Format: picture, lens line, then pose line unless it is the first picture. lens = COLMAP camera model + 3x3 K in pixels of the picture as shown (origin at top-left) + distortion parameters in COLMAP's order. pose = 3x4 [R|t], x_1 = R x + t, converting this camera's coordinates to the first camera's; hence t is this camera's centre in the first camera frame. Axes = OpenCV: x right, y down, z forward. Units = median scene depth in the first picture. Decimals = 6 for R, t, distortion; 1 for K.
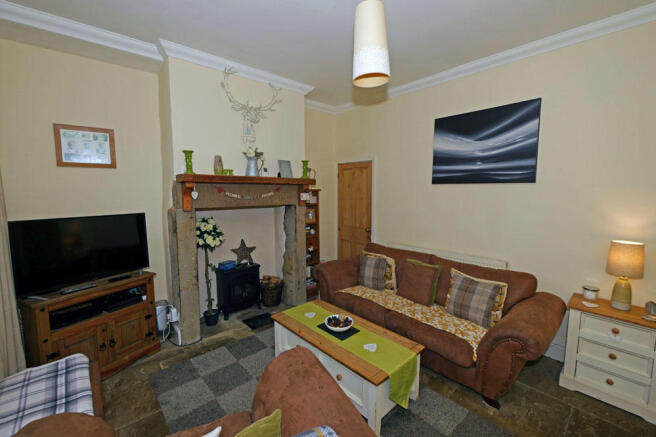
lens RADIAL K [[278.3, 0, 330.2], [0, 278.3, 216.3], [0, 0, 1]] dist [-0.000416, 0.000132]
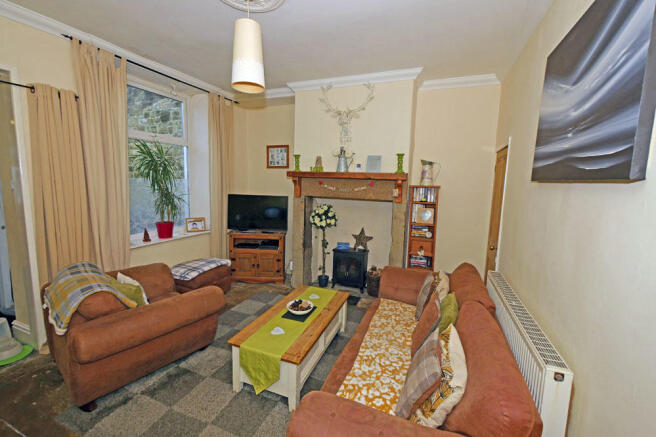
lens RADIAL K [[278.3, 0, 329.9], [0, 278.3, 217.4], [0, 0, 1]] dist [-0.000416, 0.000132]
pose [[0.437757, 0.129351, -0.889740, 0.751807], [-0.115324, 0.989501, 0.087114, -0.051700], [0.891666, 0.064473, 0.448078, 0.448971]]
